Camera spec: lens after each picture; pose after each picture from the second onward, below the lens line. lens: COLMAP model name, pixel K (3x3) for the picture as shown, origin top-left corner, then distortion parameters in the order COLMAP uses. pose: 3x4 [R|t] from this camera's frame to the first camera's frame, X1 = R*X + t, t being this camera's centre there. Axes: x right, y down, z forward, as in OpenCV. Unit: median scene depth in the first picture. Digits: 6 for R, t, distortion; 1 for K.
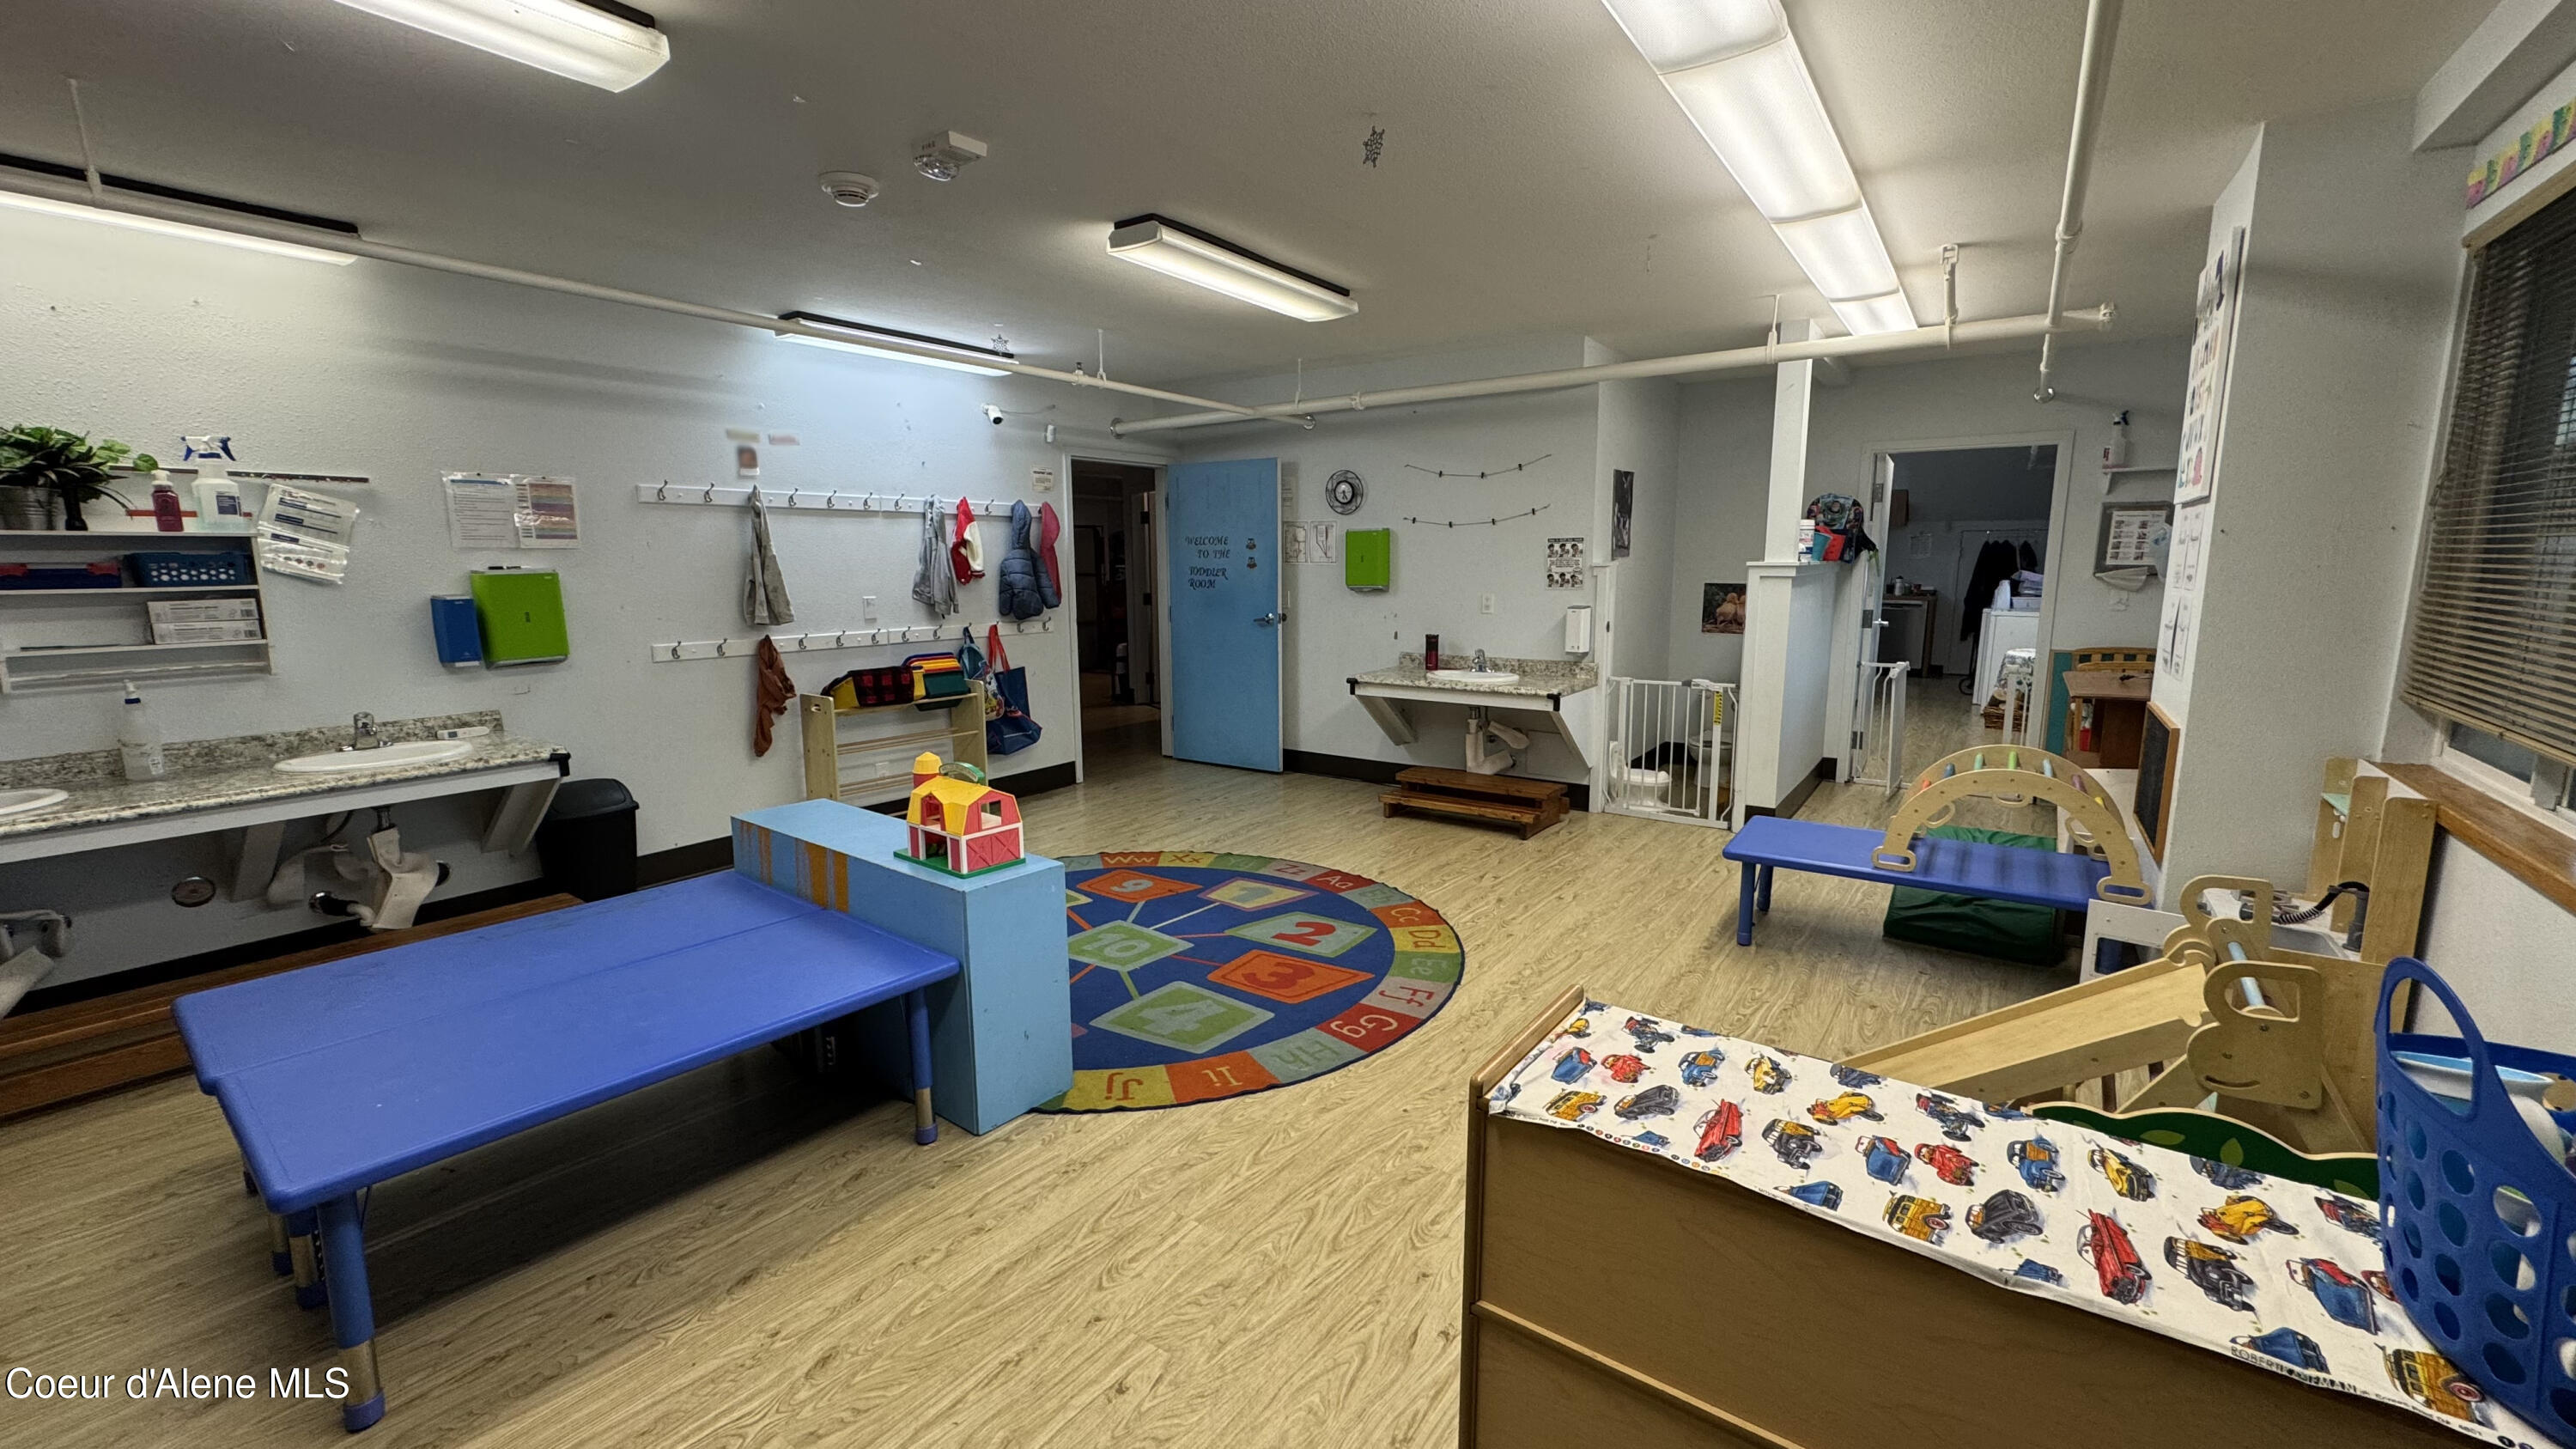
lens RADIAL K [[1024.3, 0, 1286.5], [0, 1024.3, 721.1], [0, 0, 1]] dist [-0.001004, -0.000397]
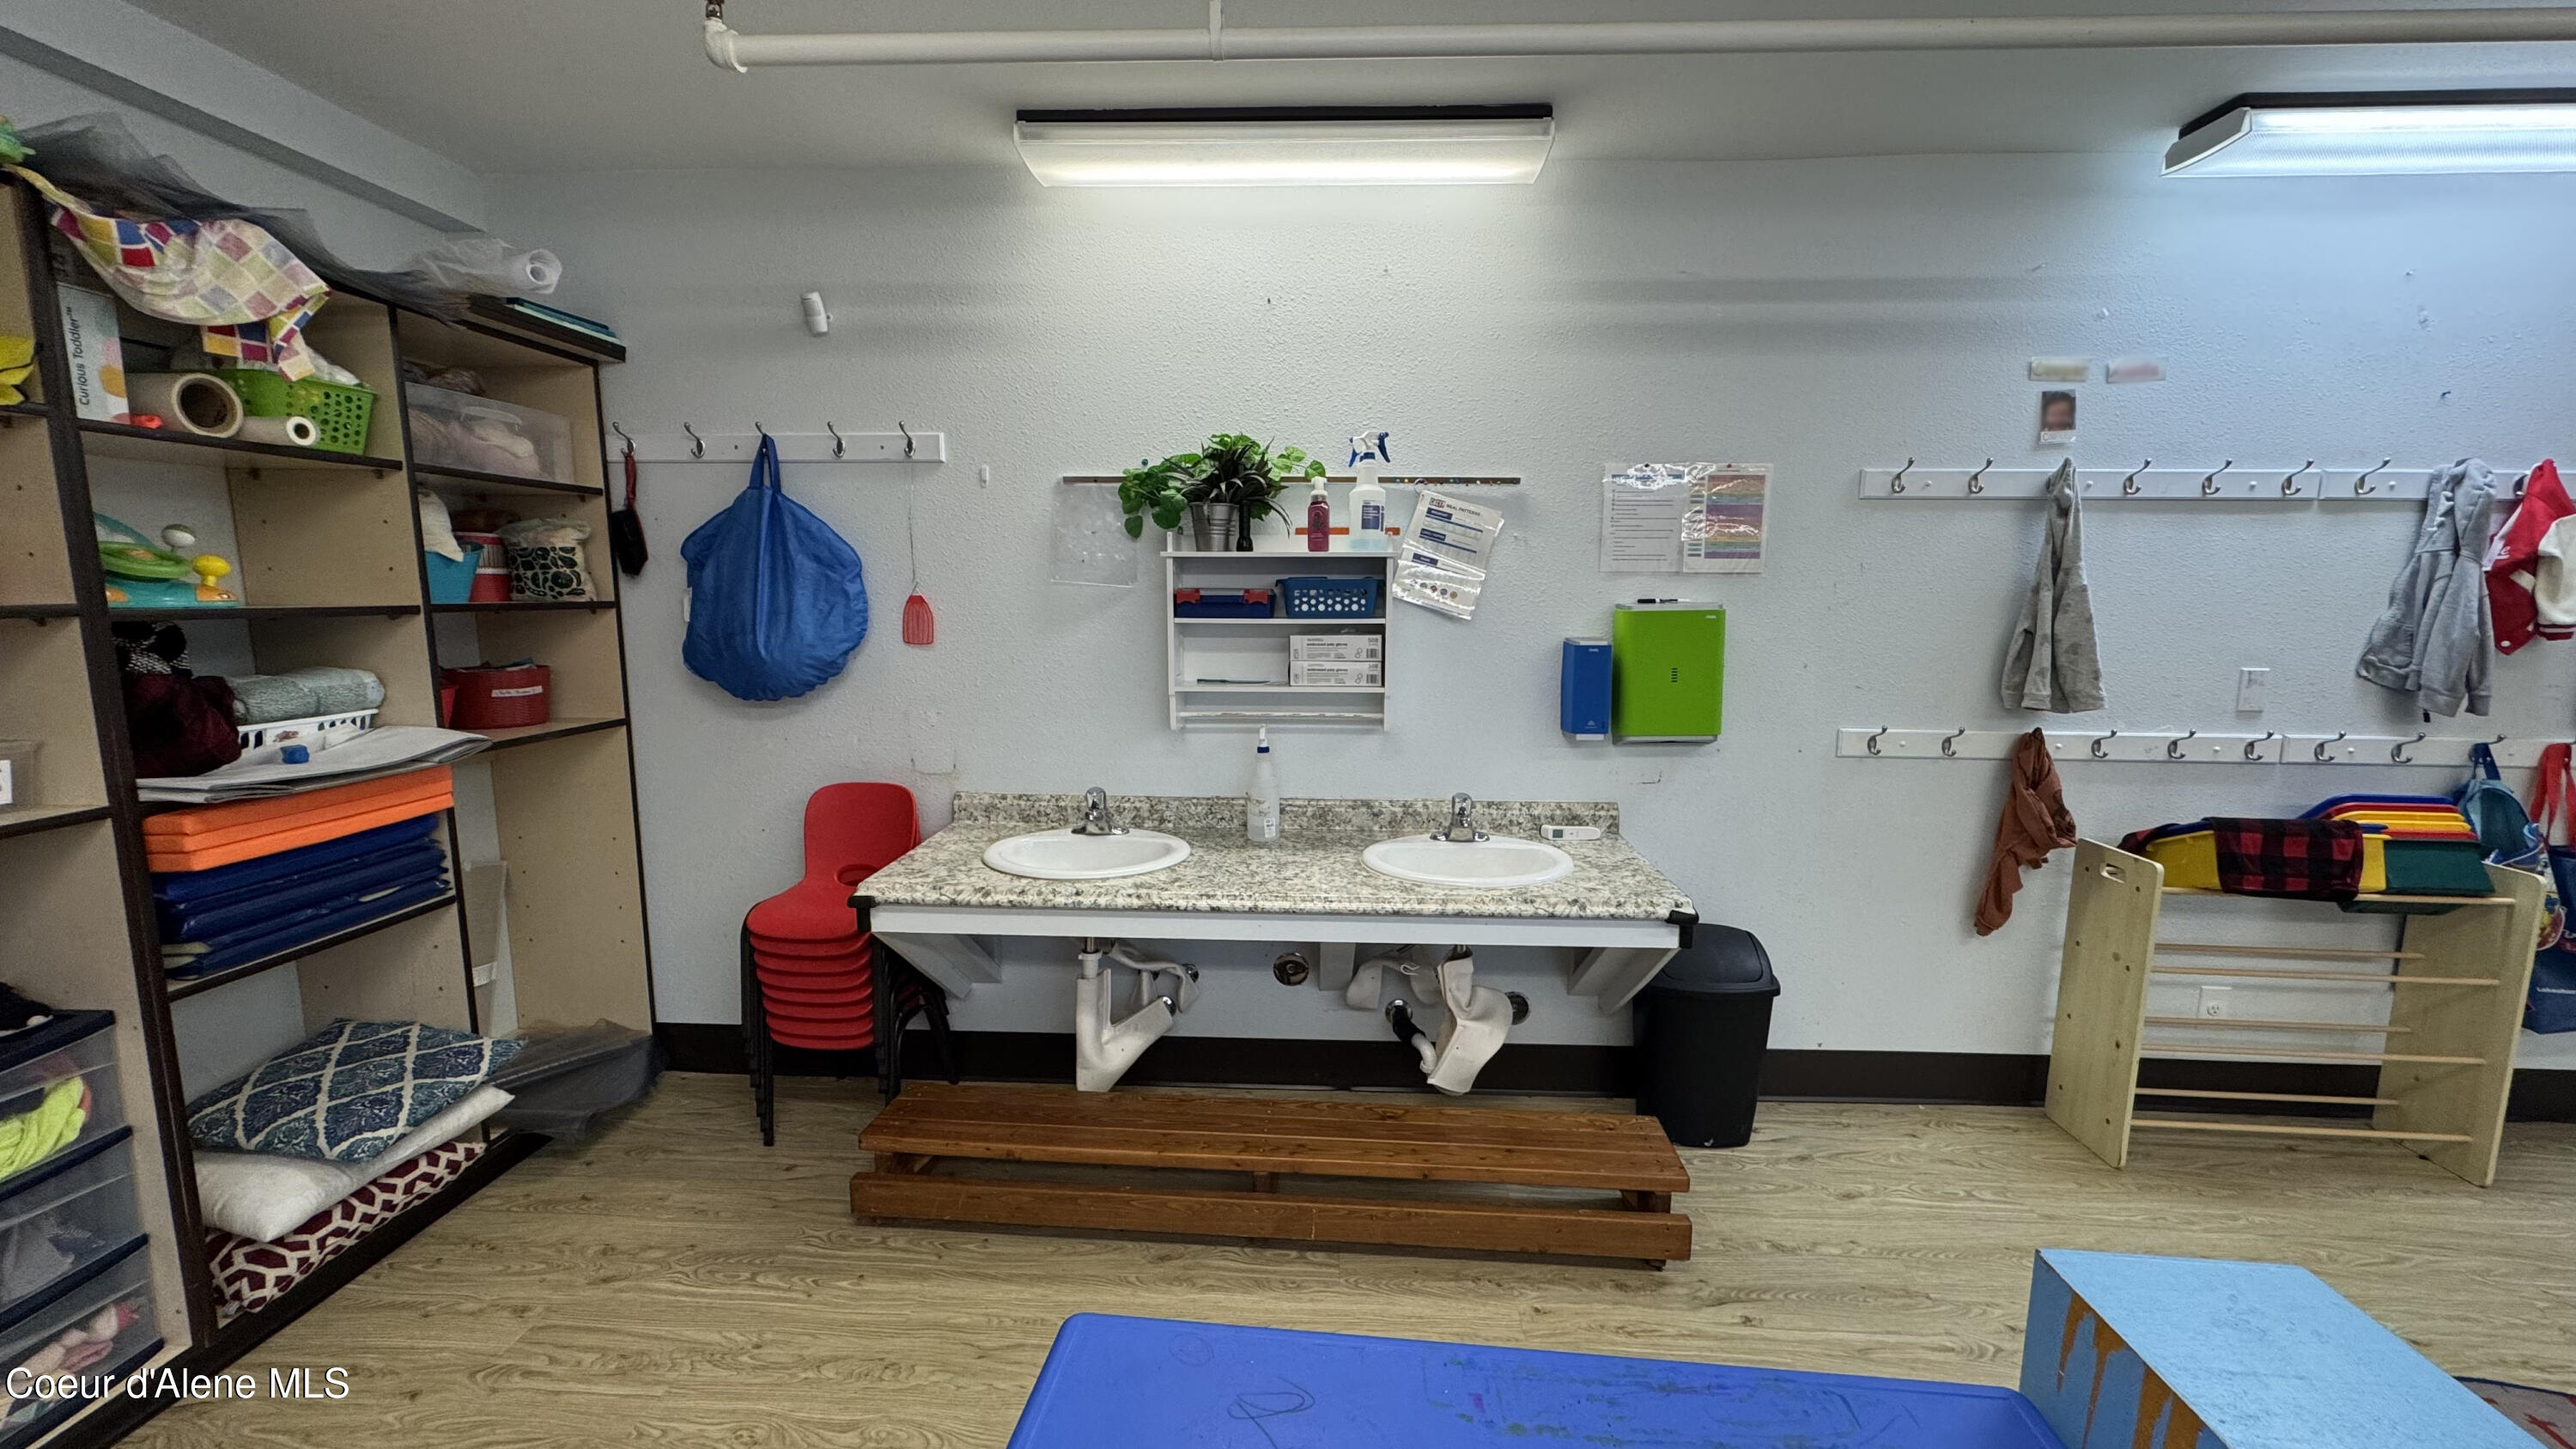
lens RADIAL K [[1024.3, 0, 1286.5], [0, 1024.3, 721.1], [0, 0, 1]] dist [-0.001004, -0.000397]
pose [[0.539940, 0.119104, -0.833234, -0.331008], [-0.140823, 0.988767, 0.050082, -0.072635], [0.829839, 0.090297, 0.550648, 0.442081]]
